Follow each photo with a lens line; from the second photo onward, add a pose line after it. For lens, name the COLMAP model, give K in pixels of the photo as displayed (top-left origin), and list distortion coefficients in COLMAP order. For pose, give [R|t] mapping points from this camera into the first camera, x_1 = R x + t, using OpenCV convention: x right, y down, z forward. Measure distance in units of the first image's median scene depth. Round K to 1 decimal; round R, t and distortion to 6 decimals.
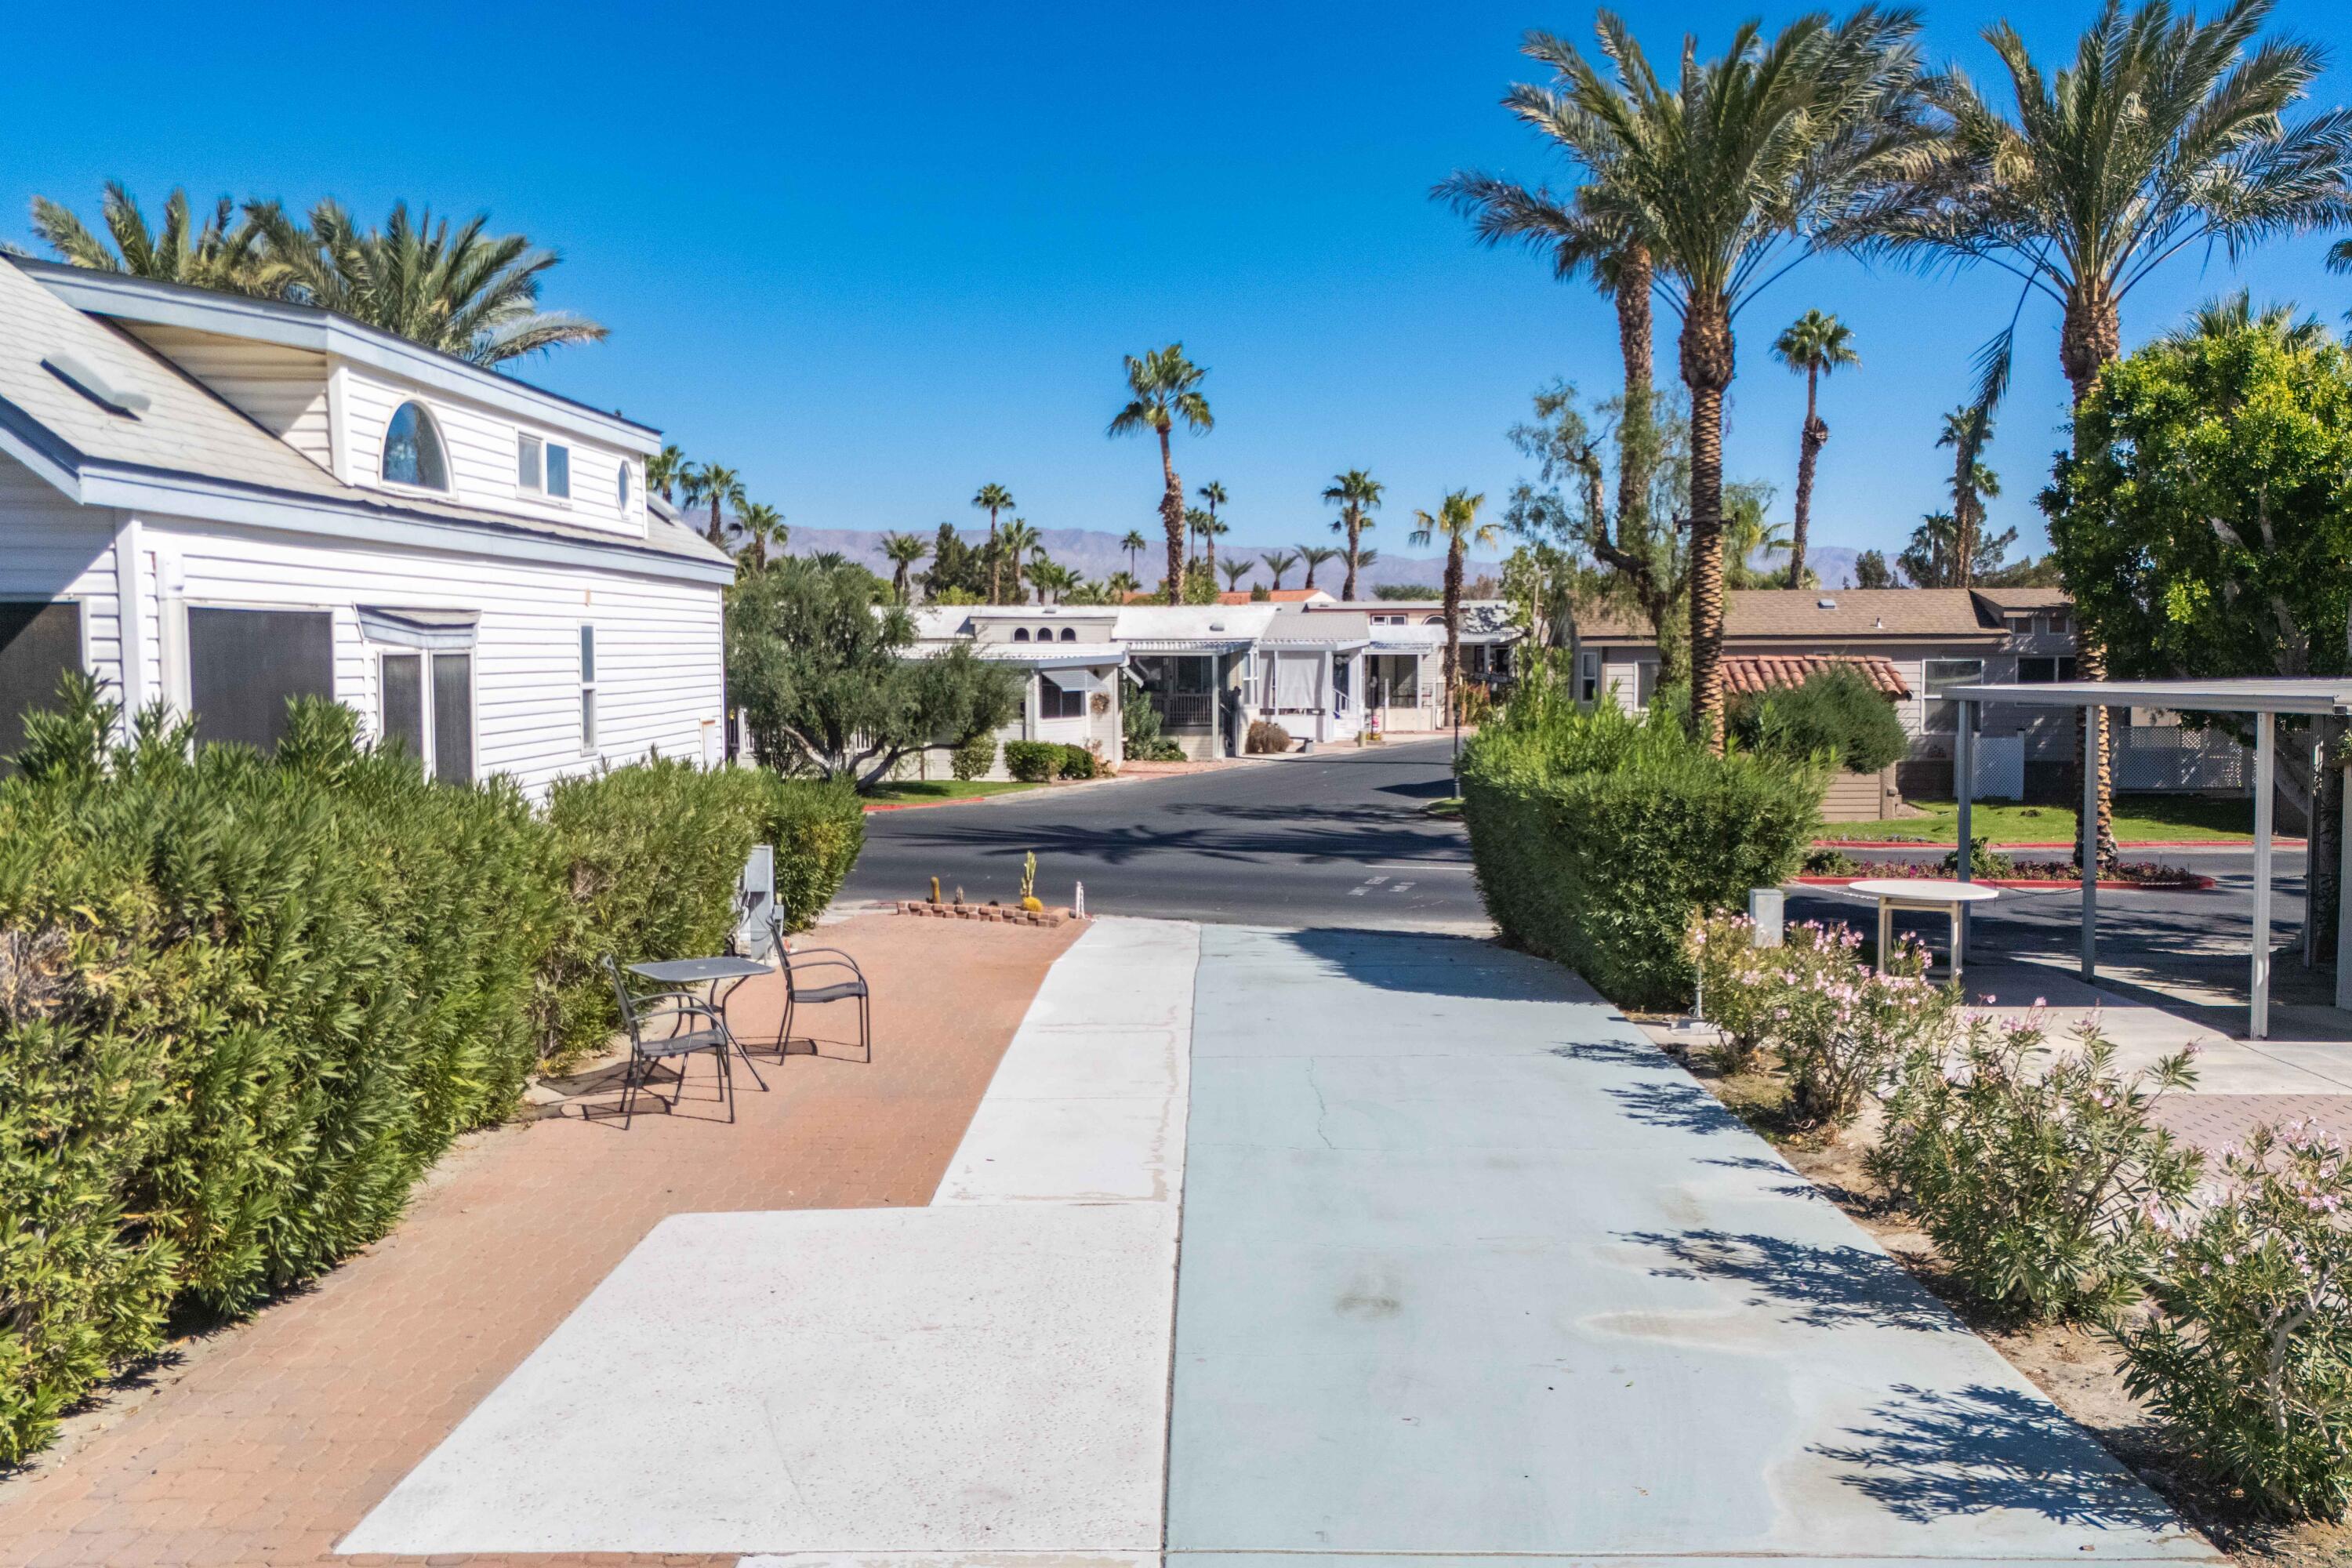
lens RADIAL K [[2041.6, 0, 1171.7], [0, 2041.6, 788.6], [0, 0, 1]] dist [0.106713, -0.139242]
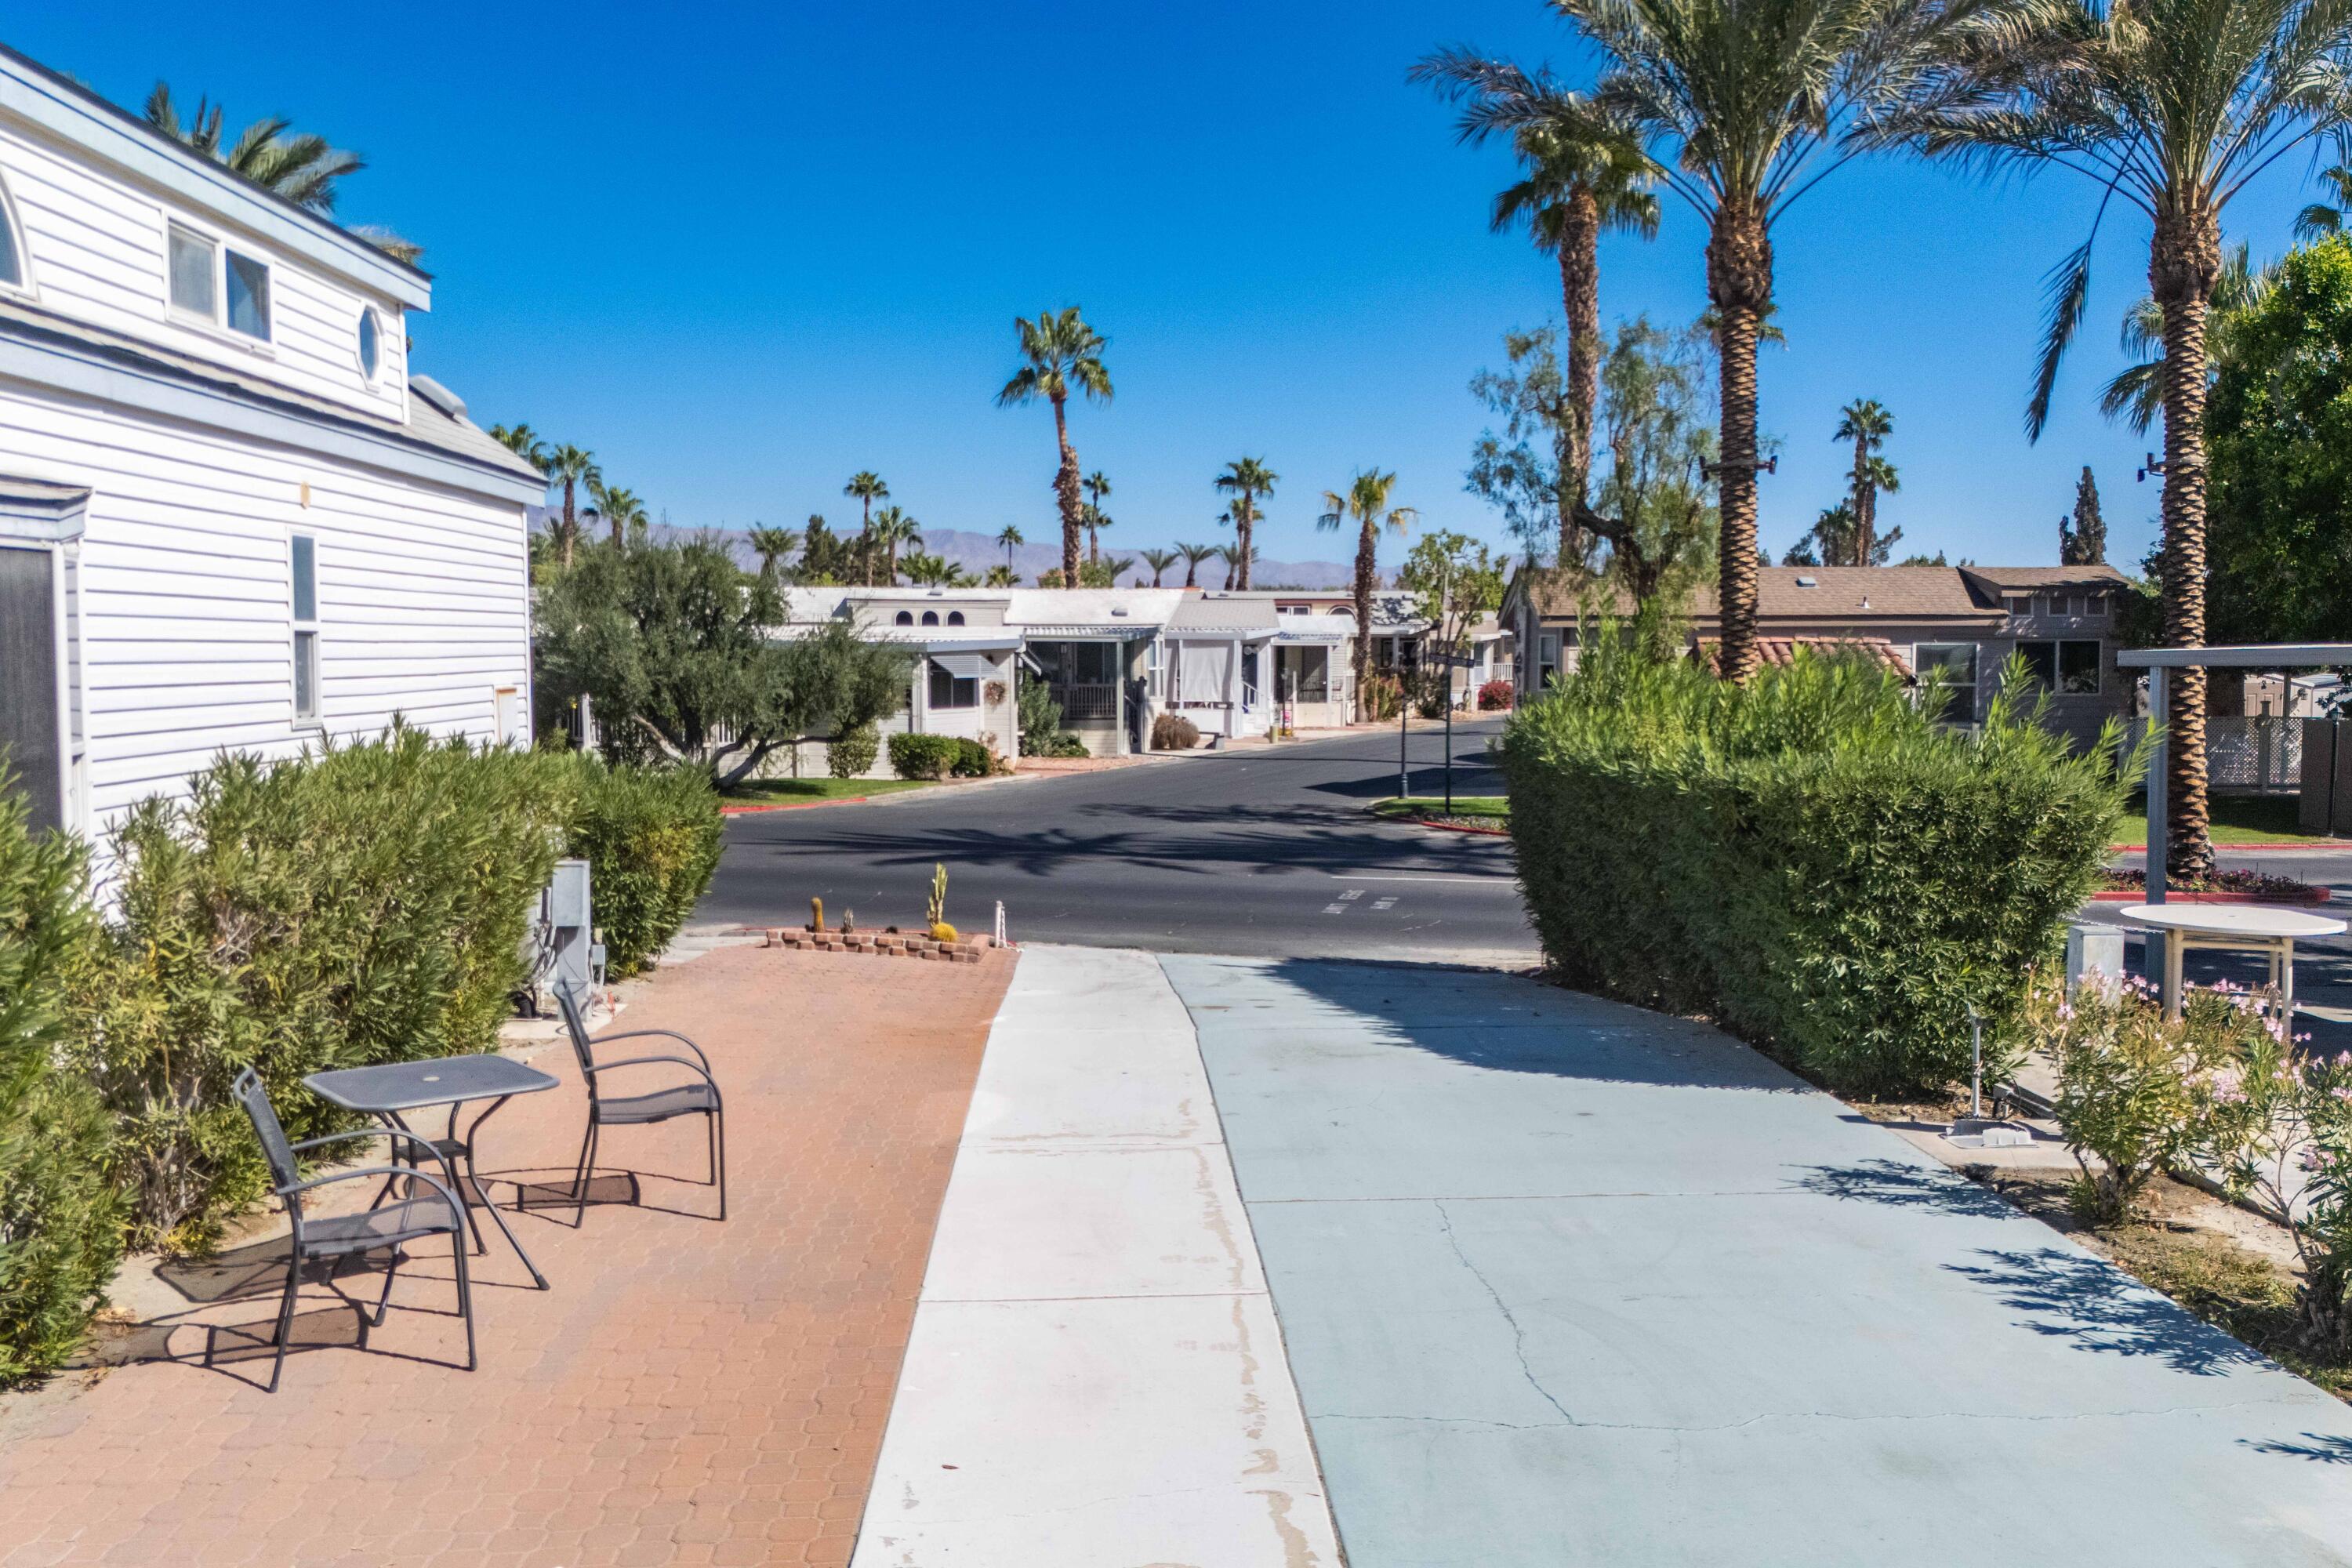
lens RADIAL K [[2041.6, 0, 1174.5], [0, 2041.6, 778.3], [0, 0, 1]] dist [0.106713, -0.139242]
pose [[0.997963, -0.000643, 0.063798, -0.030935], [0.001032, 0.999981, -0.006068, 0.003160], [-0.063793, 0.006122, 0.997944, 0.222905]]
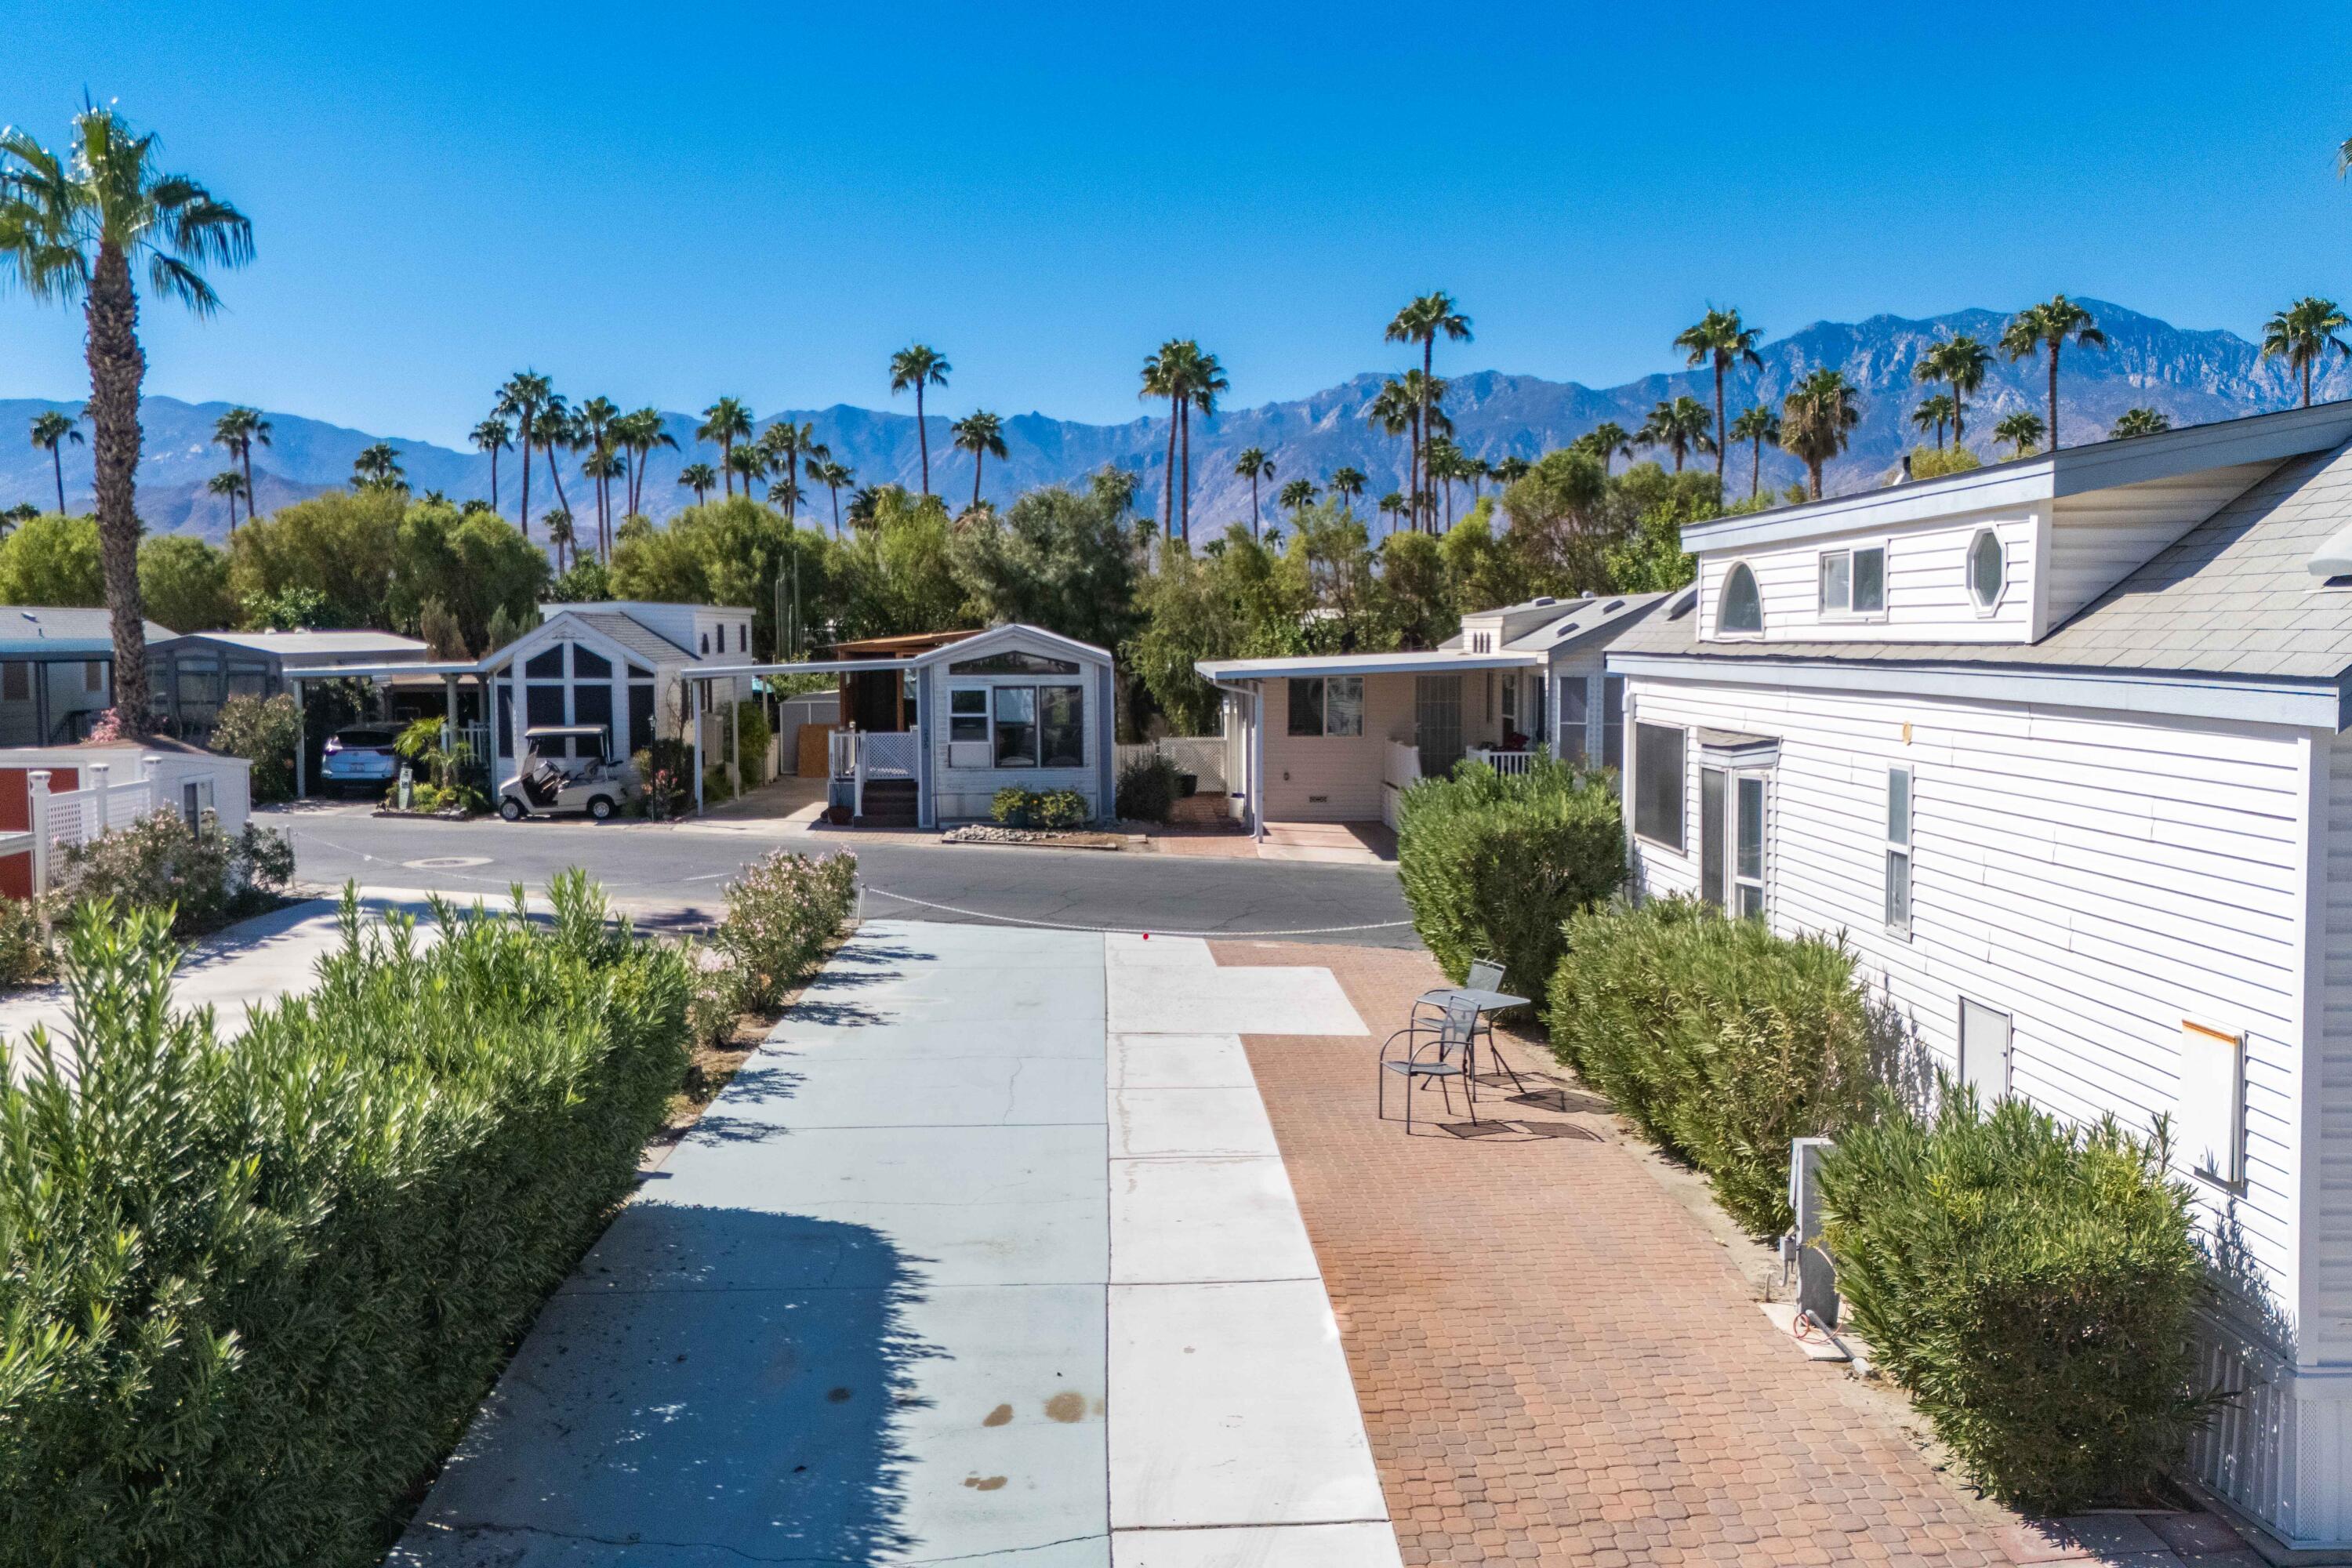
lens RADIAL K [[2041.6, 0, 1176.6], [0, 2041.6, 775.7], [0, 0, 1]] dist [0.106713, -0.139242]
pose [[-0.998257, 0.010345, -0.058095, 0.021477], [0.002218, 0.990395, 0.138249, -0.133757], [0.058968, 0.137879, -0.988692, 1.270245]]
